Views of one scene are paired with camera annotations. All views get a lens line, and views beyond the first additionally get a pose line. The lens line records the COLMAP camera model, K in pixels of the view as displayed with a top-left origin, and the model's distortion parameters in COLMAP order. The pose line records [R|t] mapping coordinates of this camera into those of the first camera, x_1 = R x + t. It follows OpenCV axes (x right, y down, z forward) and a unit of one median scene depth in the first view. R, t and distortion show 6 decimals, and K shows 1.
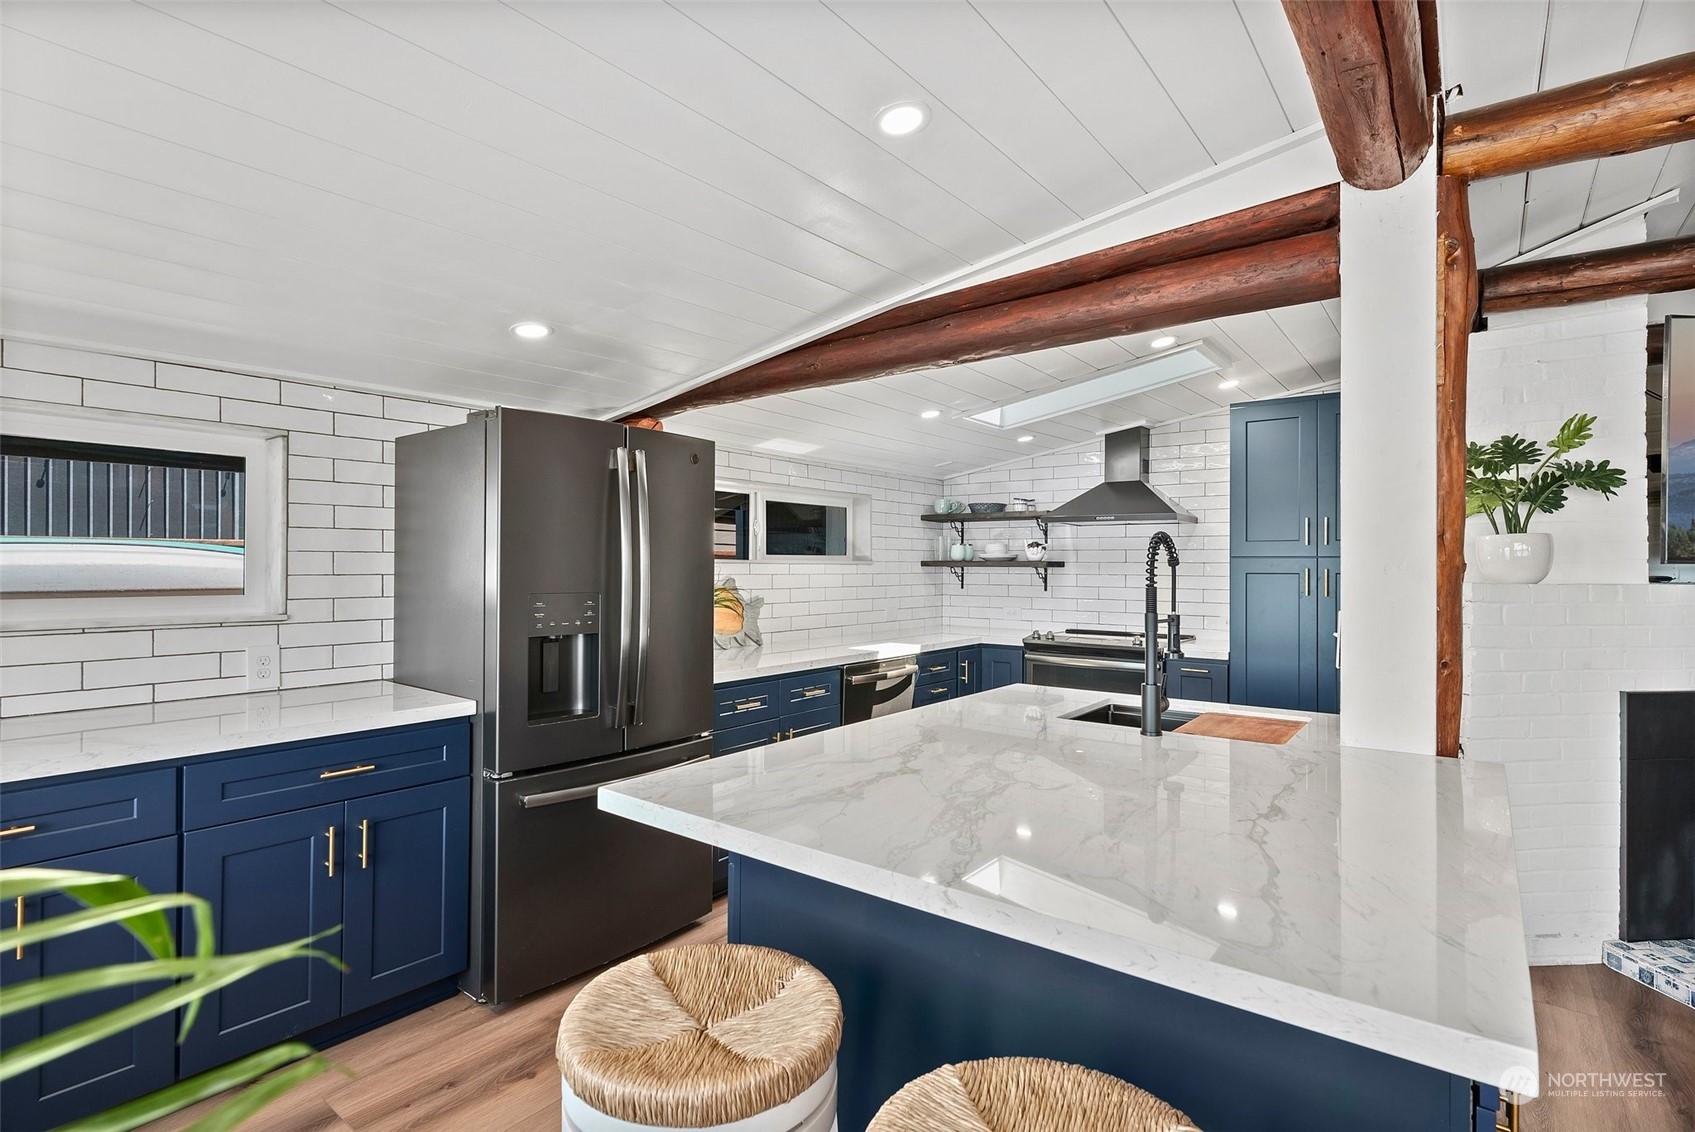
lens RADIAL K [[810.6, 0, 841.8], [0, 810.6, 559.8], [0, 0, 1]] dist [0.002467, -0.000581]
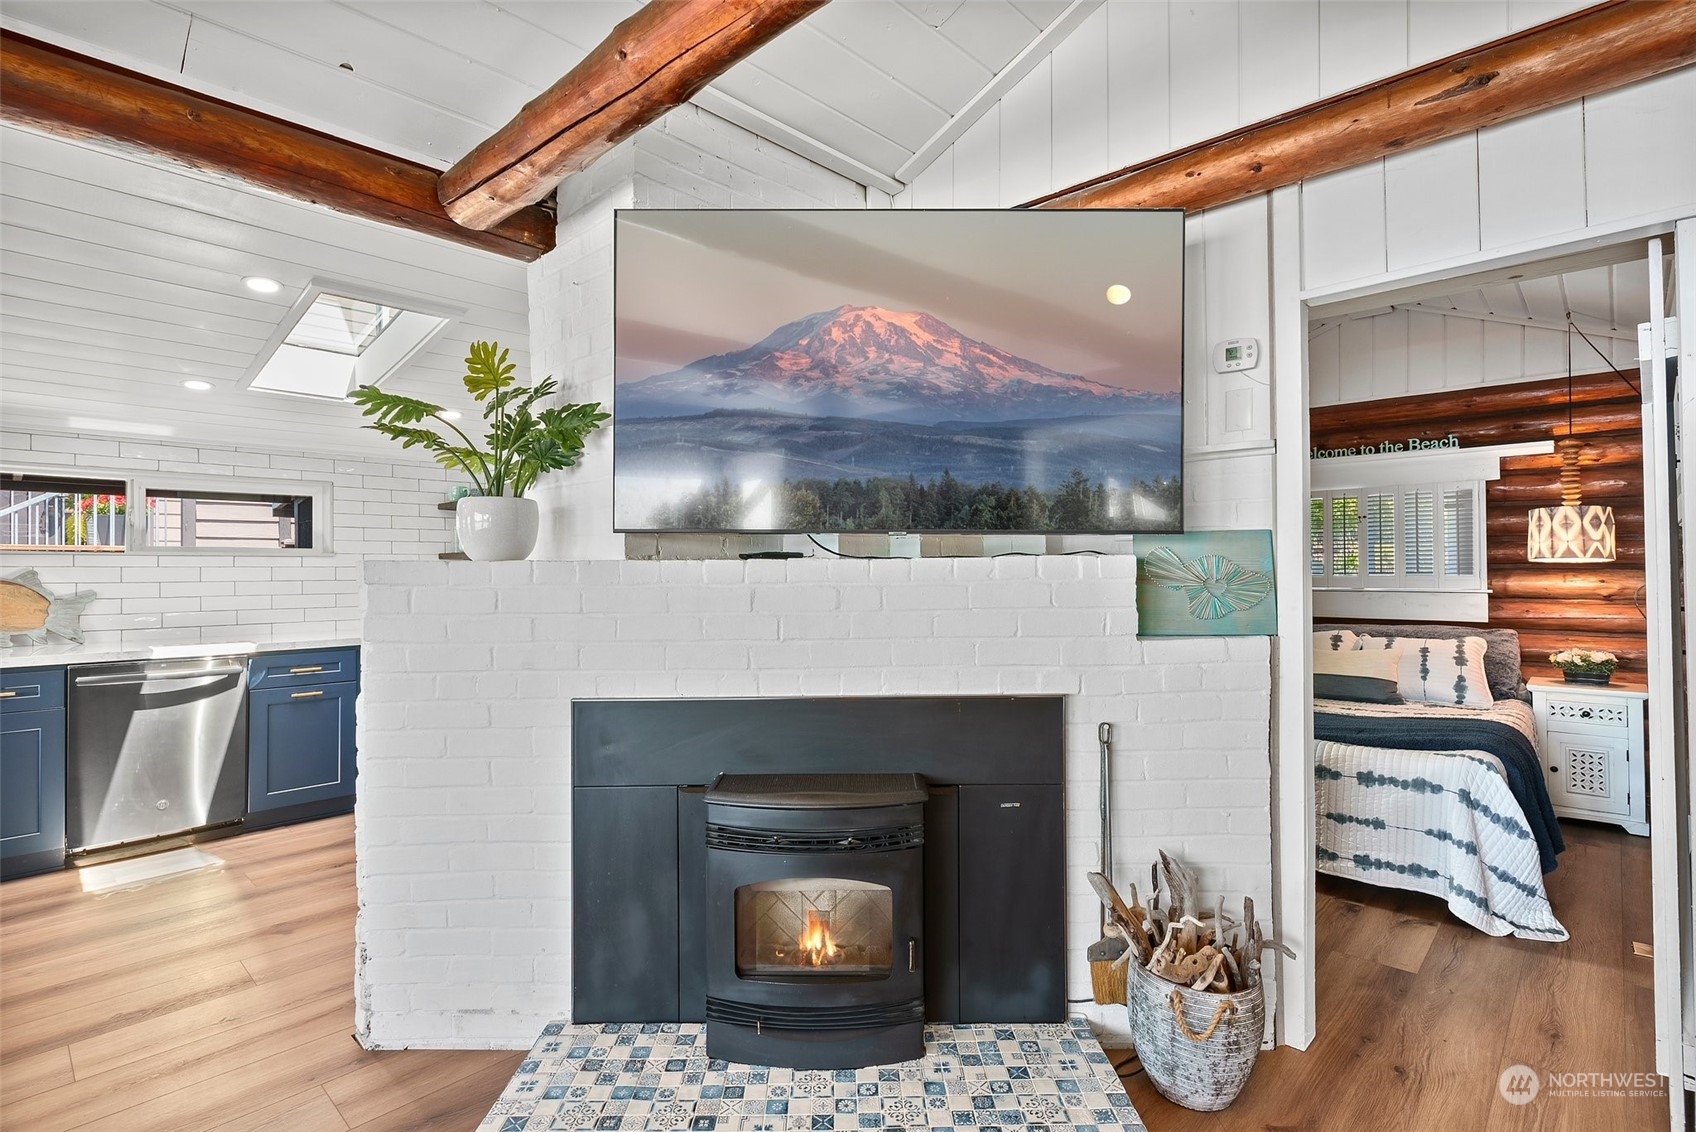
lens RADIAL K [[811.1, 0, 842.9], [0, 811.1, 563.0], [0, 0, 1]] dist [0.002467, -0.000581]
pose [[0.994504, -0.010982, -0.104122, 0.694447], [0.010813, 0.999939, -0.002187, 0.020395], [0.104140, 0.001049, 0.994562, 0.139004]]
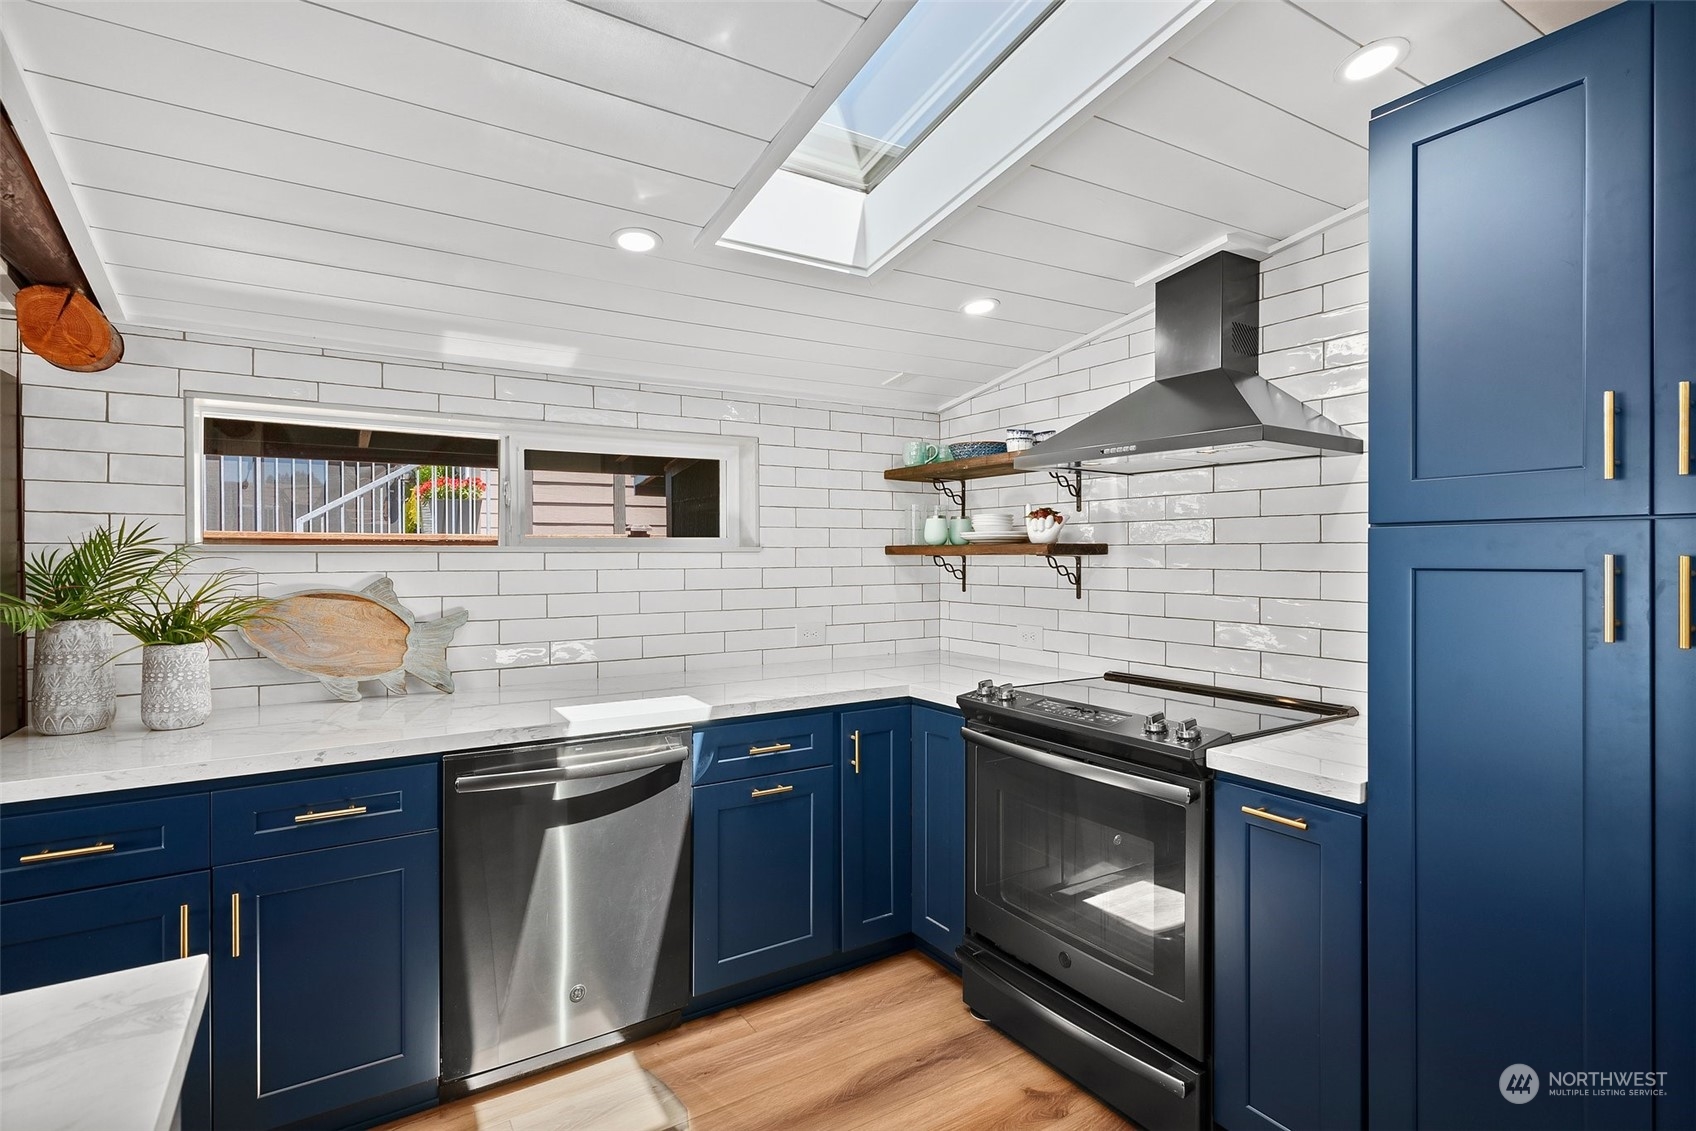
lens RADIAL K [[811.1, 0, 847.1], [0, 811.1, 556.3], [0, 0, 1]] dist [0.002467, -0.000581]
pose [[0.936545, -0.007053, -0.350475, 0.302887], [0.010847, 0.999902, 0.008864, 0.003910], [0.350378, -0.012104, 0.936530, 0.447943]]
